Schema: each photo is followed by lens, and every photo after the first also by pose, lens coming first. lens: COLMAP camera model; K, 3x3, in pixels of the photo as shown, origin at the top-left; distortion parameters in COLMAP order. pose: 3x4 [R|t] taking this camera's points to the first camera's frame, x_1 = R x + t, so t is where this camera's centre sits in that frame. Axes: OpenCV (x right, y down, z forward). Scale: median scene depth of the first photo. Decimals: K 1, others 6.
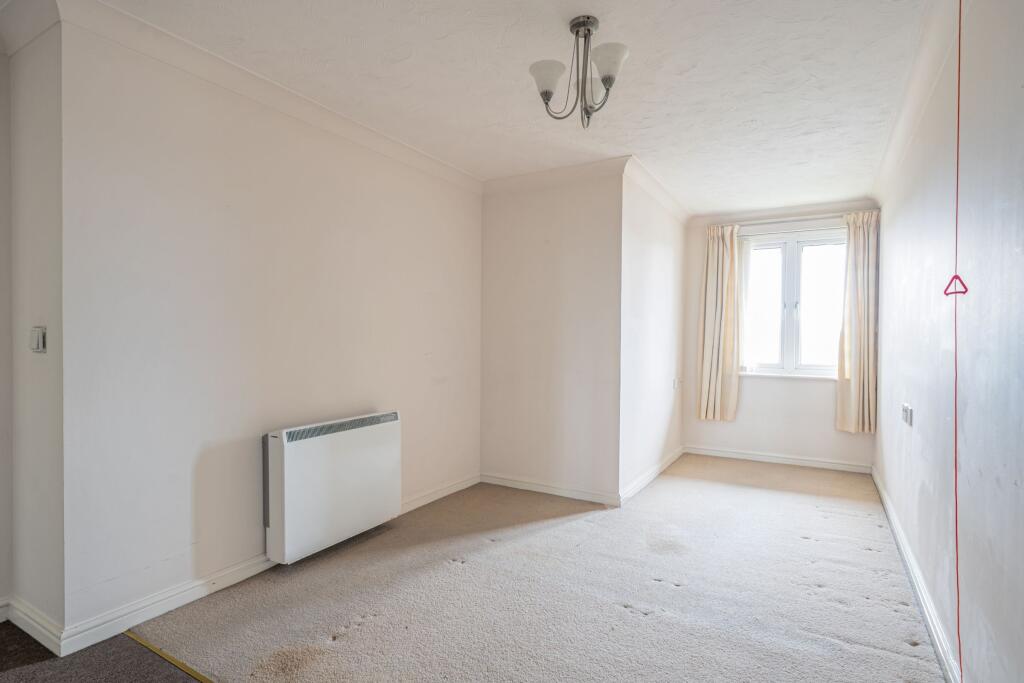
lens RADIAL K [[540.9, 0, 512.0], [0, 540.9, 341.5], [0, 0, 1]] dist [-0.012961, -0.000162]
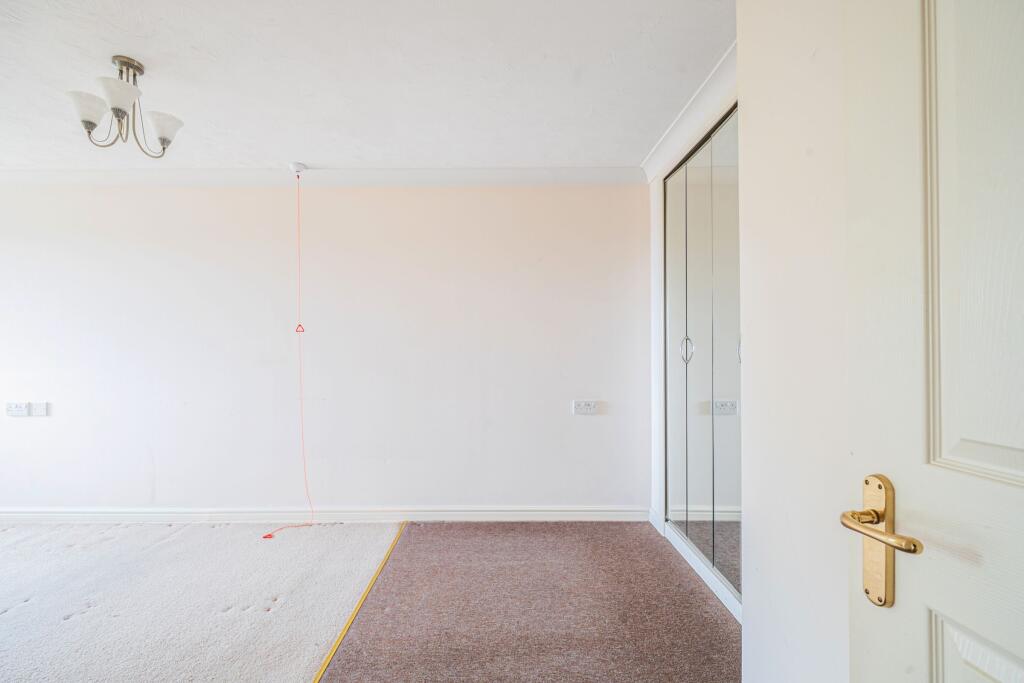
lens RADIAL K [[444.1, 0, 512.5], [0, 444.1, 343.7], [0, 0, 1]] dist [0.001660, 0.000114]
pose [[-0.525415, 0.001232, 0.850845, -0.832503], [0.007021, 0.999971, 0.002887, -0.013574], [-0.850817, 0.007491, -0.525409, 0.647141]]
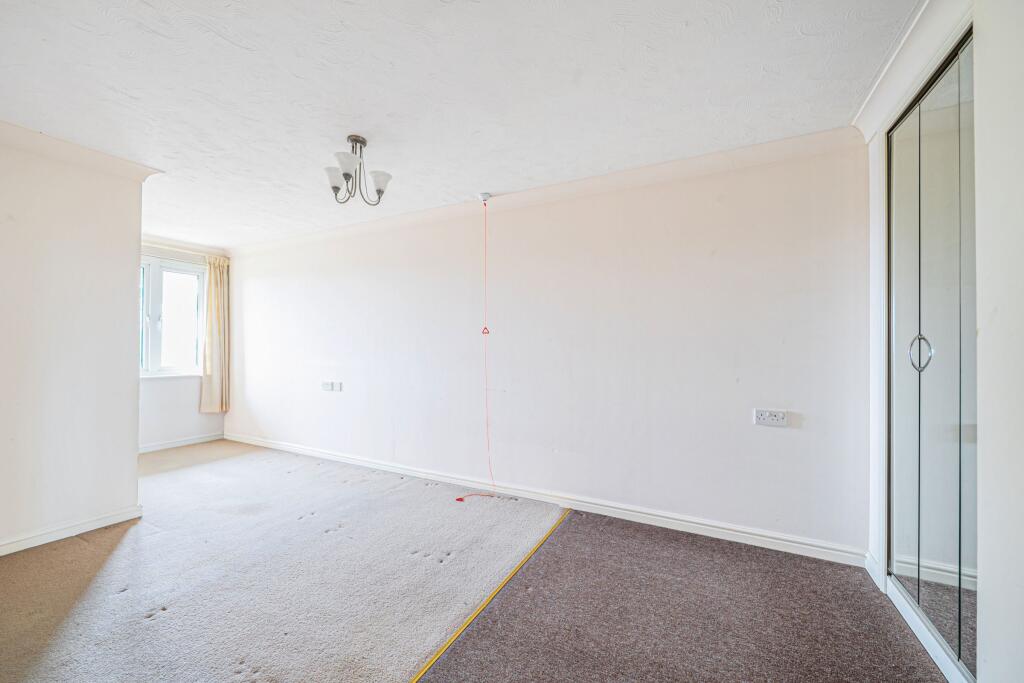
lens RADIAL K [[400.2, 0, 510.7], [0, 400.2, 343.4], [0, 0, 1]] dist [-0.001638, -0.000554]
pose [[-0.067632, 0.001919, 0.997708, -0.807931], [0.003812, 0.999991, -0.001665, -0.011819], [-0.997703, 0.003691, -0.067639, 0.514310]]
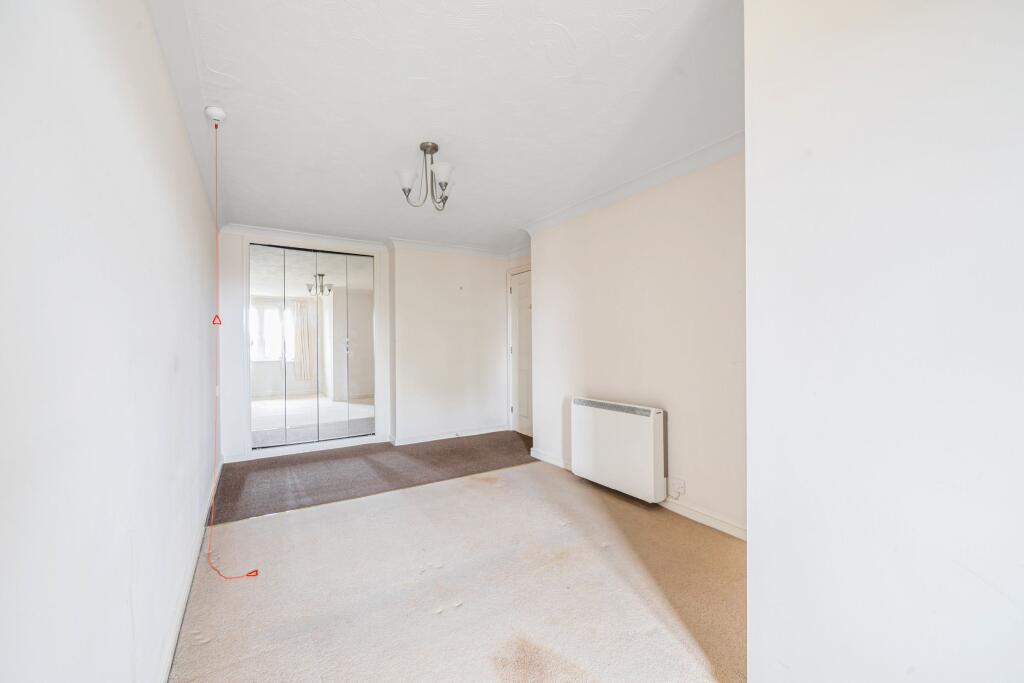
lens RADIAL K [[400.2, 0, 510.7], [0, 400.2, 343.4], [0, 0, 1]] dist [-0.001638, -0.000554]
pose [[-0.443936, -0.004301, -0.896048, 0.827198], [-0.011666, 0.999931, 0.000980, -0.009774], [0.895983, 0.010888, -0.443956, 1.357656]]
